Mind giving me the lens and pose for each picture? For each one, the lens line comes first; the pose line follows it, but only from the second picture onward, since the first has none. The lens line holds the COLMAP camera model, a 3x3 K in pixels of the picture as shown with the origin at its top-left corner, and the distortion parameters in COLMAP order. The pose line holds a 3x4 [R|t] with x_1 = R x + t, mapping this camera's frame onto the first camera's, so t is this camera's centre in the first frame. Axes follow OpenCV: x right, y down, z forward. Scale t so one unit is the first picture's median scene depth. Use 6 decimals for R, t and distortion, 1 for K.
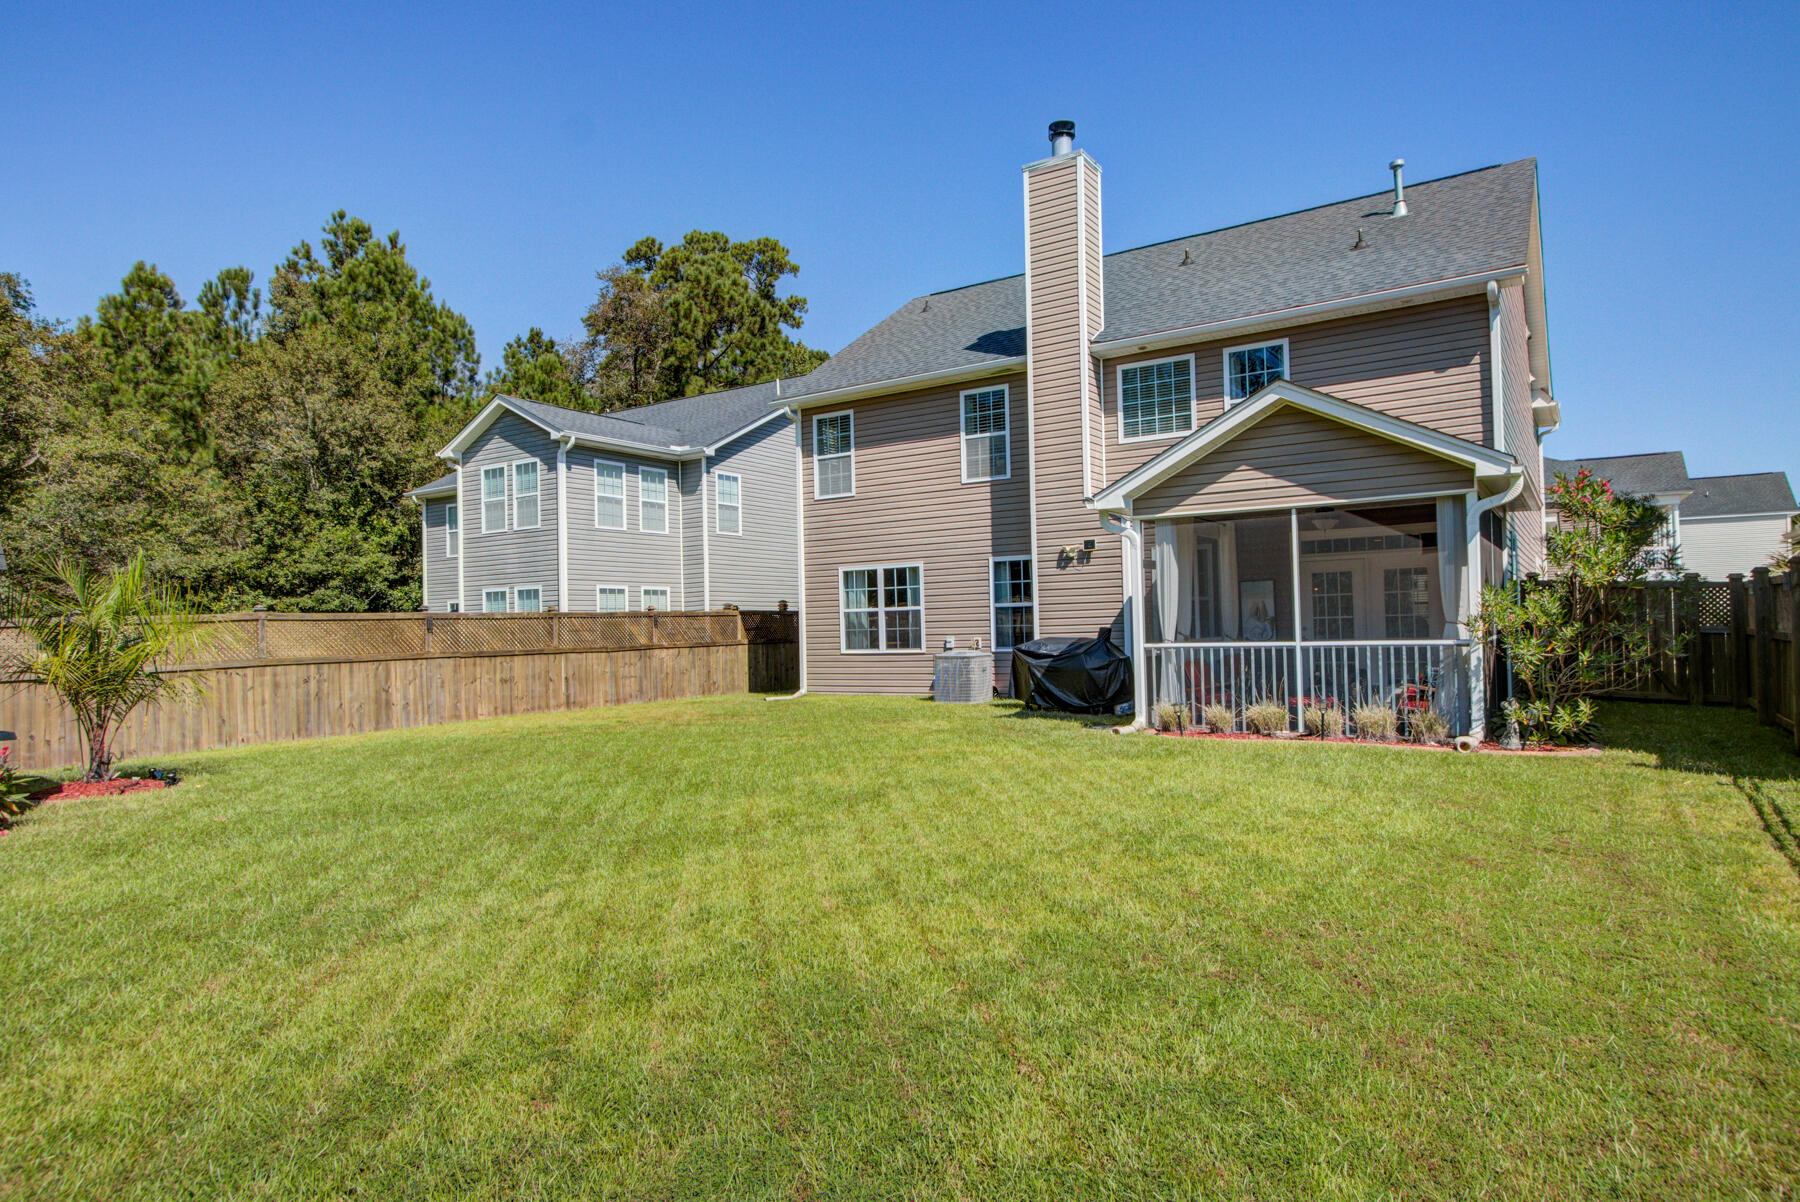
lens RADIAL K [[1060.1, 0, 900.0], [0, 1060.1, 601.0], [0, 0, 1]] dist [0.045885, 0.000738]
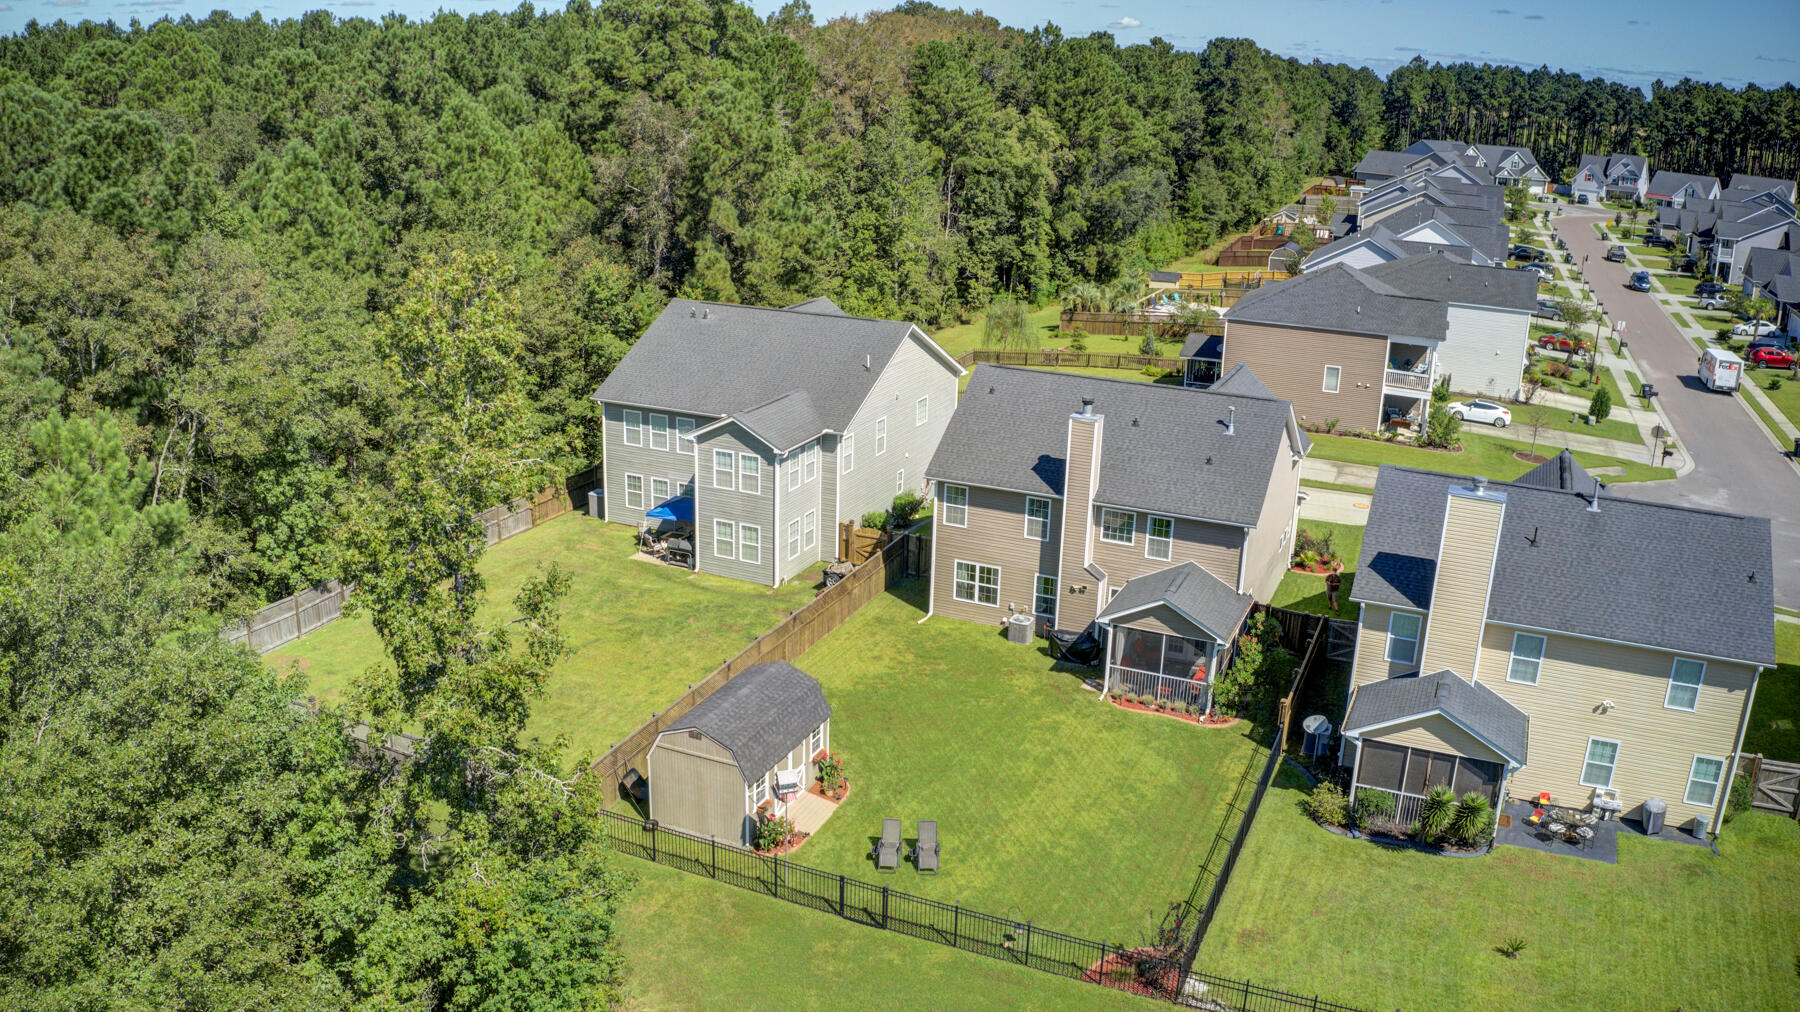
lens RADIAL K [[1432.4, 0, 895.8], [0, 1432.4, 488.1], [0, 0, 1]] dist [-0.184332, 0.014839]
pose [[0.986339, 0.002685, 0.164708, -0.667605], [-0.055622, 0.946574, 0.317652, -1.102148], [-0.155055, -0.322474, 0.933792, -1.596854]]
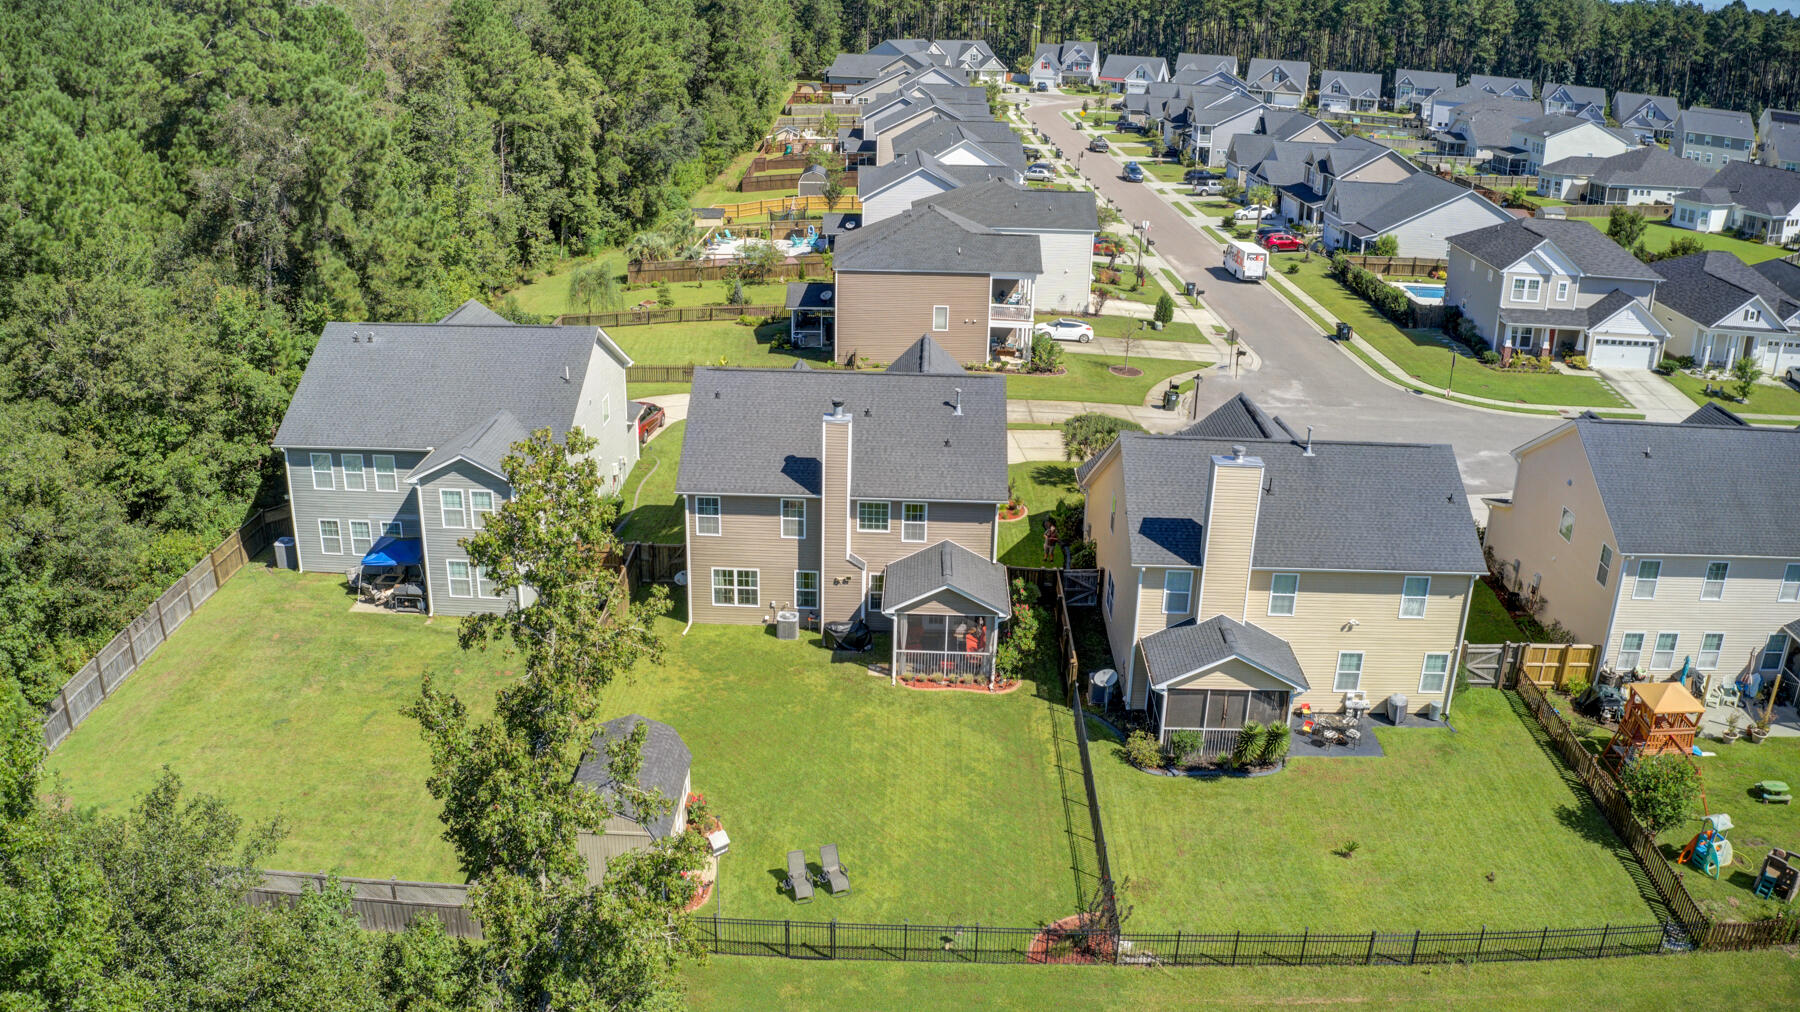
lens RADIAL K [[1432.4, 0, 895.8], [0, 1432.4, 488.1], [0, 0, 1]] dist [-0.184332, 0.014839]
pose [[0.850054, -0.143118, 0.506878, -1.221210], [-0.059373, 0.930202, 0.362215, -1.290865], [-0.523338, -0.337997, 0.782224, -1.389469]]
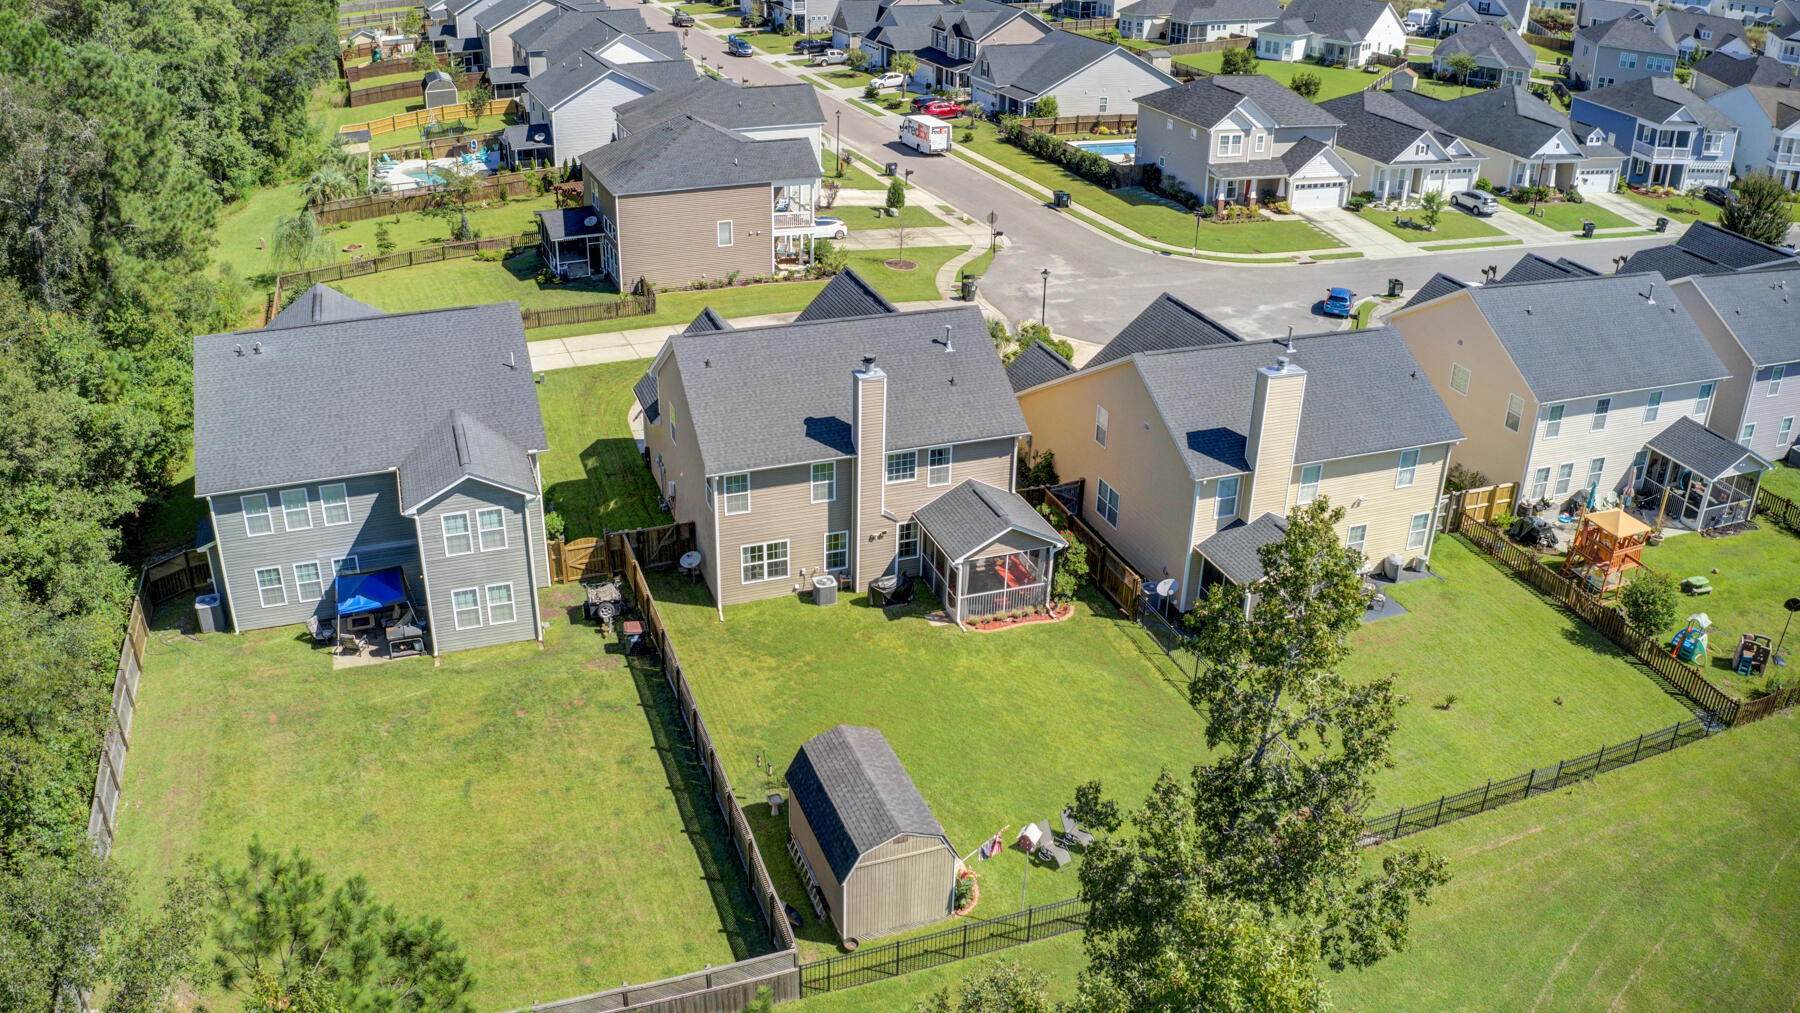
lens RADIAL K [[1432.4, 0, 895.8], [0, 1432.4, 488.6], [0, 0, 1]] dist [-0.184332, 0.014839]
pose [[0.597765, -0.315133, 0.737135, -1.932304], [-0.060452, 0.899161, 0.433423, -1.384854], [-0.799389, -0.303647, 0.518436, -0.594825]]
